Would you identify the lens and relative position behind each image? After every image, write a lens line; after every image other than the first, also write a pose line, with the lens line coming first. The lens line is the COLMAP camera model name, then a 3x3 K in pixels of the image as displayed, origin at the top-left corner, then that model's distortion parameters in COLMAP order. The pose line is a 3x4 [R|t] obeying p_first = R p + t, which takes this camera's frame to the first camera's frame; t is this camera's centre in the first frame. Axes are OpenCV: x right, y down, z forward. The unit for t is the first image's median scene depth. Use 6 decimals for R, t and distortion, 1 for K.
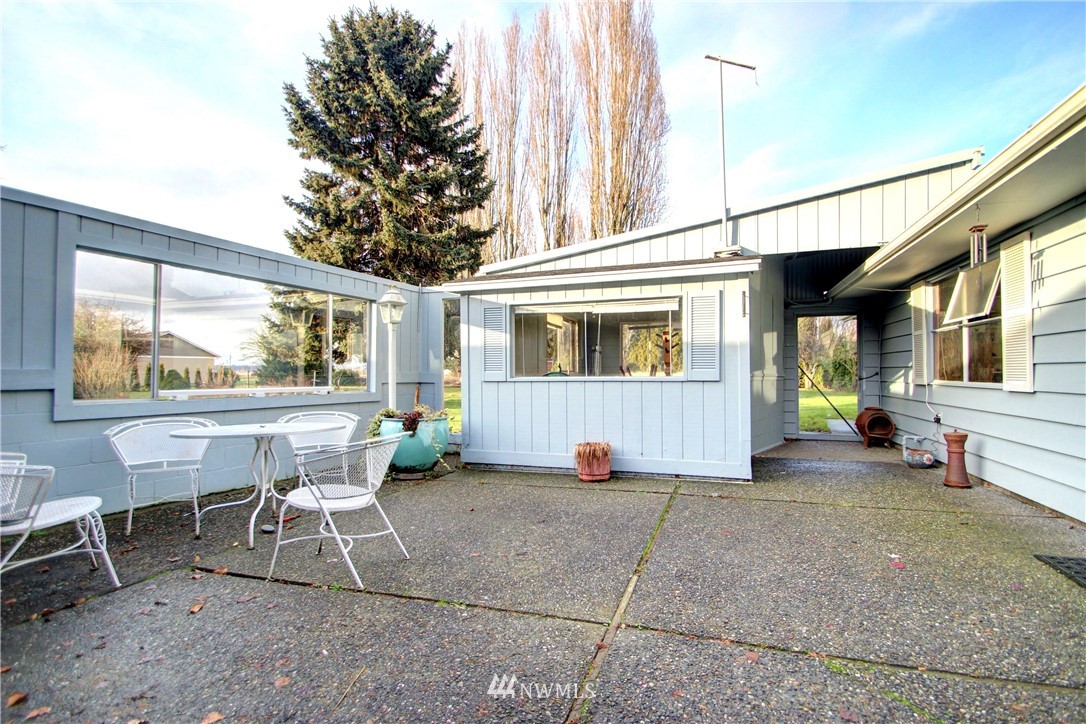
lens RADIAL K [[511.2, 0, 555.3], [0, 511.2, 370.7], [0, 0, 1]] dist [0.026311, -0.020990]
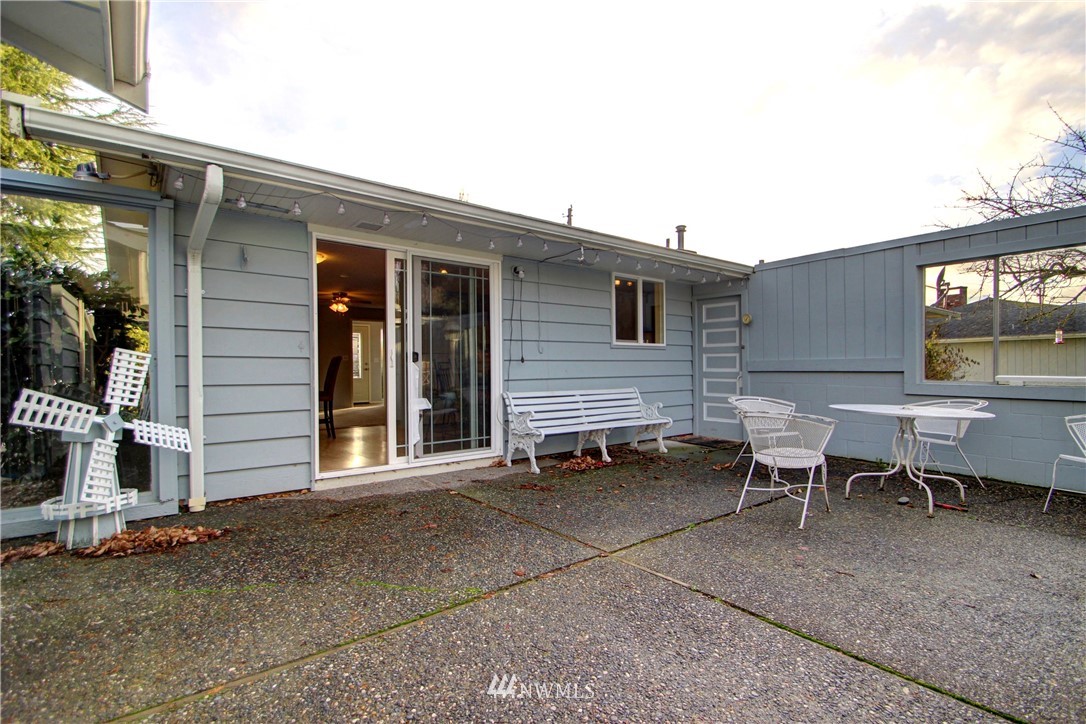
lens RADIAL K [[511.2, 0, 555.3], [0, 511.2, 370.7], [0, 0, 1]] dist [0.026311, -0.020990]
pose [[-0.534135, 0.018406, -0.845199, 0.984319], [0.014895, 0.999813, 0.012360, 0.002637], [0.845268, -0.005987, -0.534309, 1.214003]]
